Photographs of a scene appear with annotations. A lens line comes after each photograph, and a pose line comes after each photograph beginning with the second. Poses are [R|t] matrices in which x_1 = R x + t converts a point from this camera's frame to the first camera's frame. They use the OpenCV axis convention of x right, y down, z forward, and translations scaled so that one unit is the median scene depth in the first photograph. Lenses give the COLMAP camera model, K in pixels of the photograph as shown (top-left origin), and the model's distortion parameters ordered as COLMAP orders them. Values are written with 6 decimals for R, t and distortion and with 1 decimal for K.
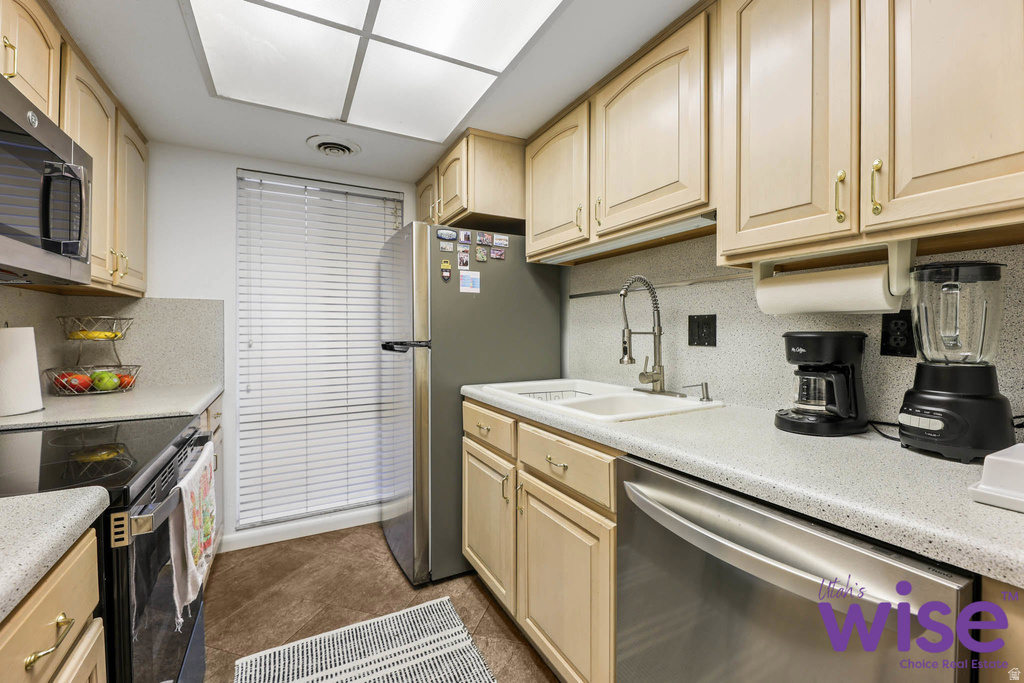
lens RADIAL K [[429.4, 0, 513.4], [0, 429.4, 335.8], [0, 0, 1]] dist [-0.002808, -0.001796]
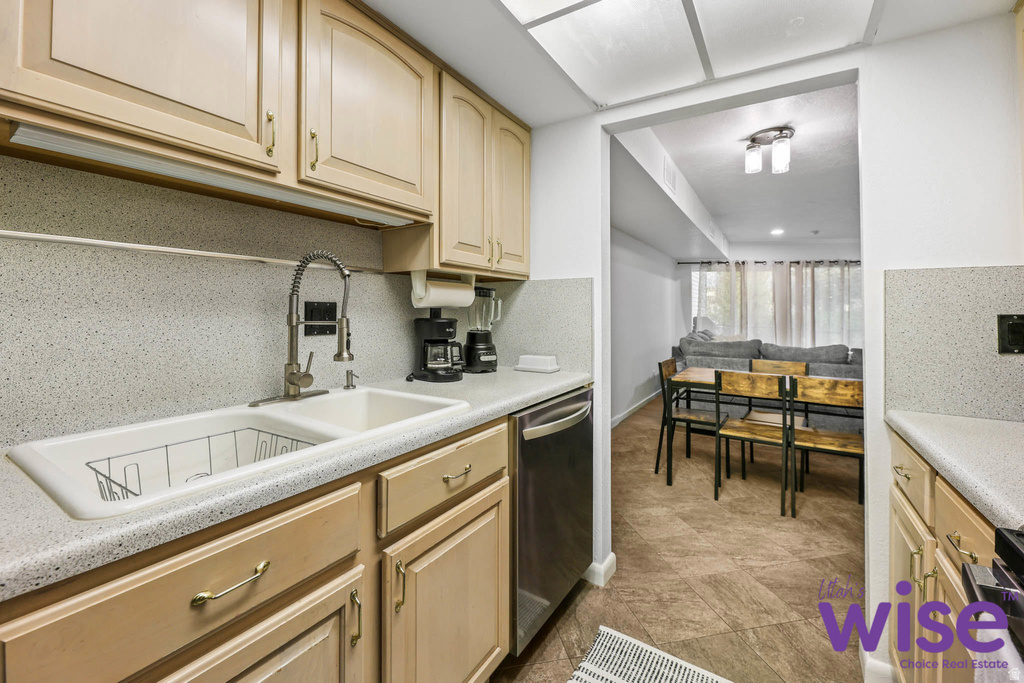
lens RADIAL K [[429.4, 0, 505.5], [0, 429.4, 312.3], [0, 0, 1]] dist [-0.002808, -0.001796]
pose [[-0.488440, 0.003770, 0.872590, -0.447704], [0.012046, 0.999925, 0.002423, -0.018407], [-0.872515, 0.011695, -0.488448, 0.855747]]
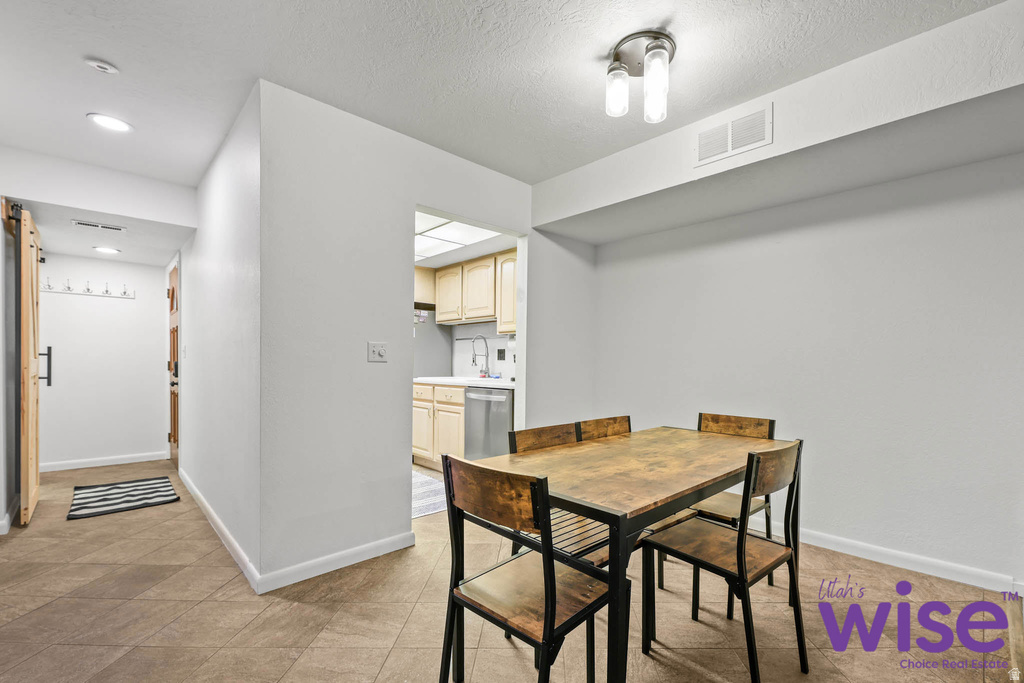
lens RADIAL K [[453.2, 0, 529.8], [0, 453.2, 367.8], [0, 0, 1]] dist [-0.005926, -0.001486]
pose [[0.964555, 0.004714, 0.263841, -0.126762], [-0.007092, 0.999942, 0.008062, 0.038366], [-0.263788, -0.009648, 0.964533, -1.488656]]
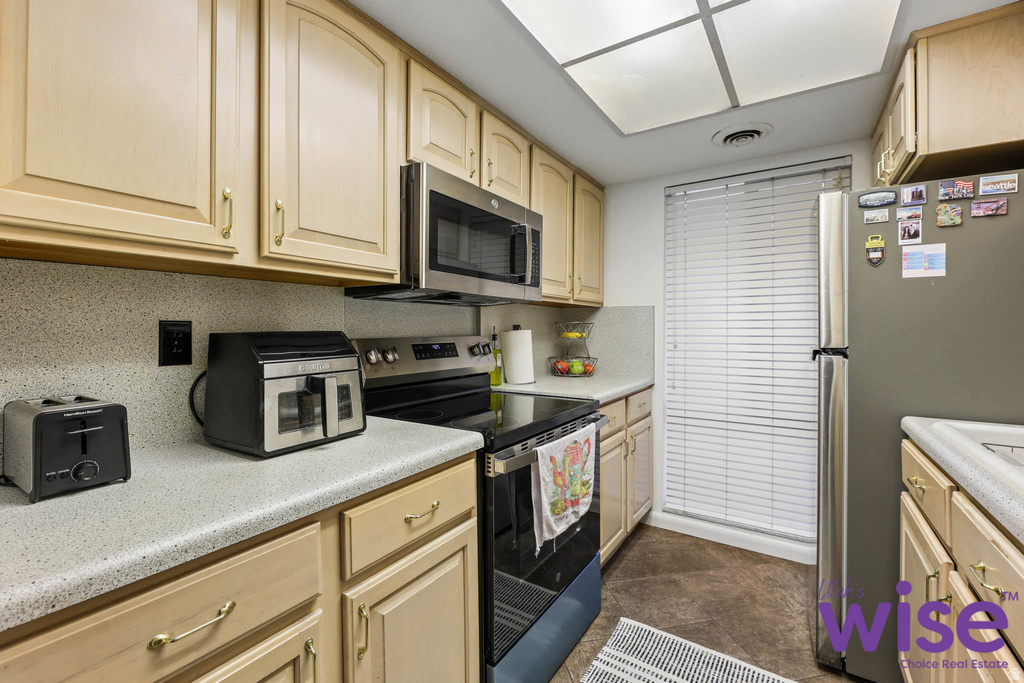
lens RADIAL K [[429.4, 0, 509.1], [0, 429.4, 332.2], [0, 0, 1]] dist [-0.002808, -0.001796]
pose [[0.477025, 0.005245, -0.878874, 0.178129], [-0.013717, 0.999905, -0.001478, -0.006509], [0.878783, 0.012760, 0.477051, 0.130900]]
